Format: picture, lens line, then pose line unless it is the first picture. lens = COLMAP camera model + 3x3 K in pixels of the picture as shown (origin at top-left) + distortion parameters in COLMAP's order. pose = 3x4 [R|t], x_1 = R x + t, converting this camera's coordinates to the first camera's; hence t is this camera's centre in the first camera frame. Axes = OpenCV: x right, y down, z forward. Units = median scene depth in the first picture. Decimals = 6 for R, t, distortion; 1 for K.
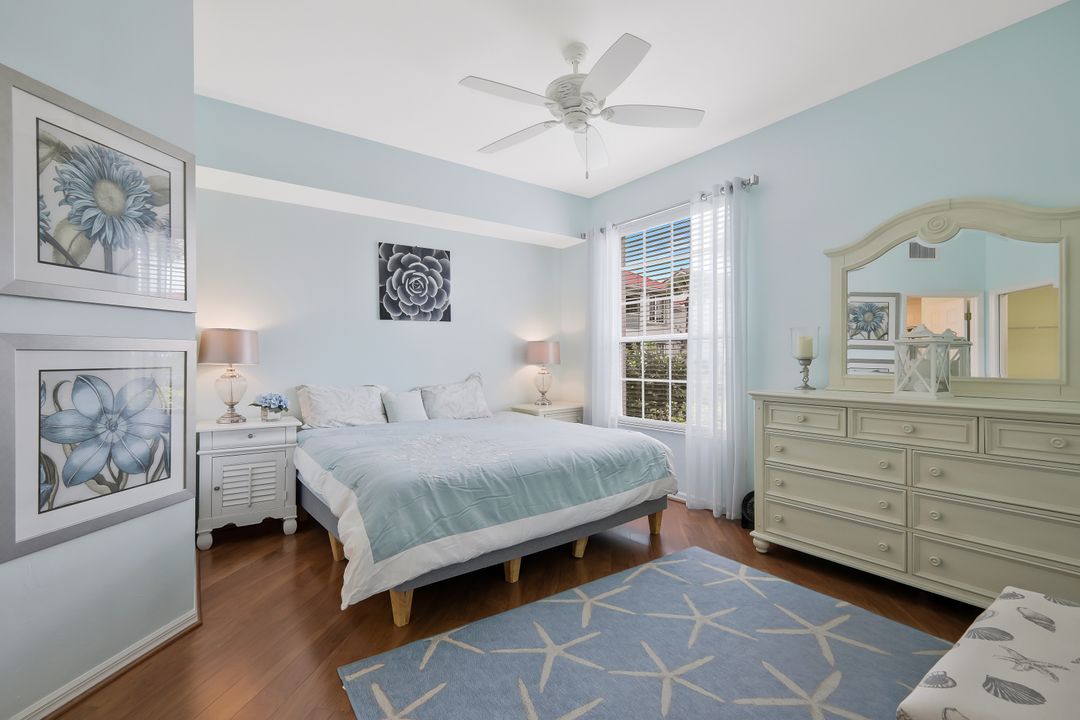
lens RADIAL K [[481.0, 0, 540.5], [0, 481.0, 358.7], [0, 0, 1]] dist [0.008720, -0.000525]
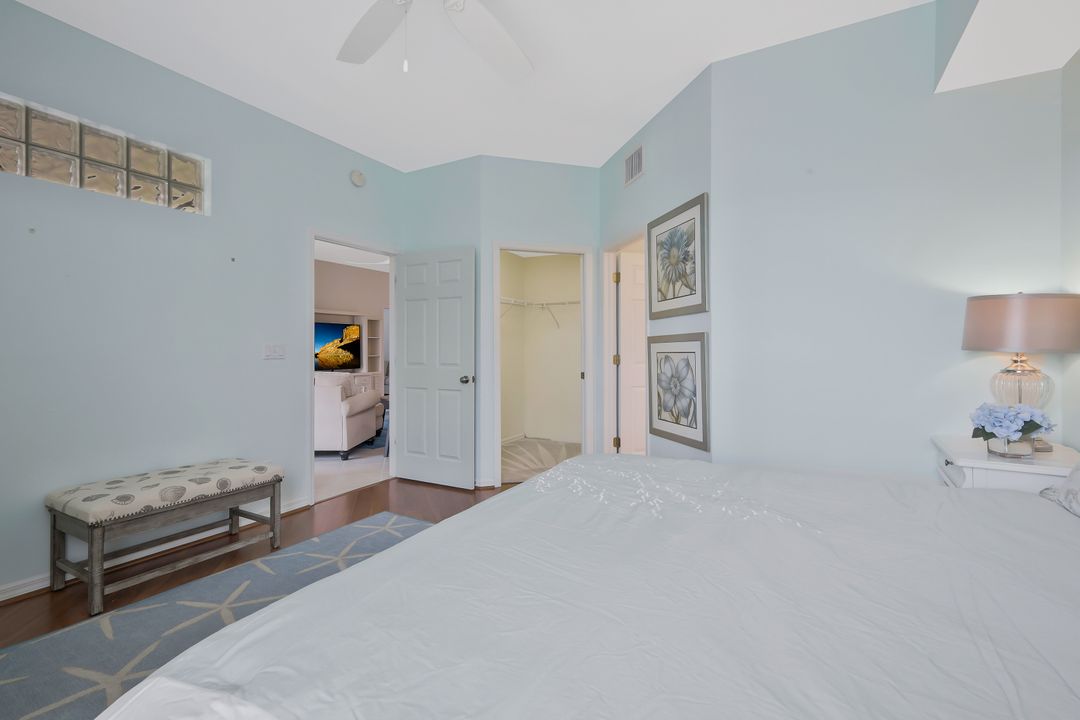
lens RADIAL K [[481.0, 0, 539.7], [0, 481.0, 354.2], [0, 0, 1]] dist [0.008720, -0.000525]
pose [[-0.906474, 0.006018, -0.422218, 0.306907], [0.002964, 0.999964, 0.007890, 0.012212], [0.422250, 0.005901, -0.906460, 2.446171]]
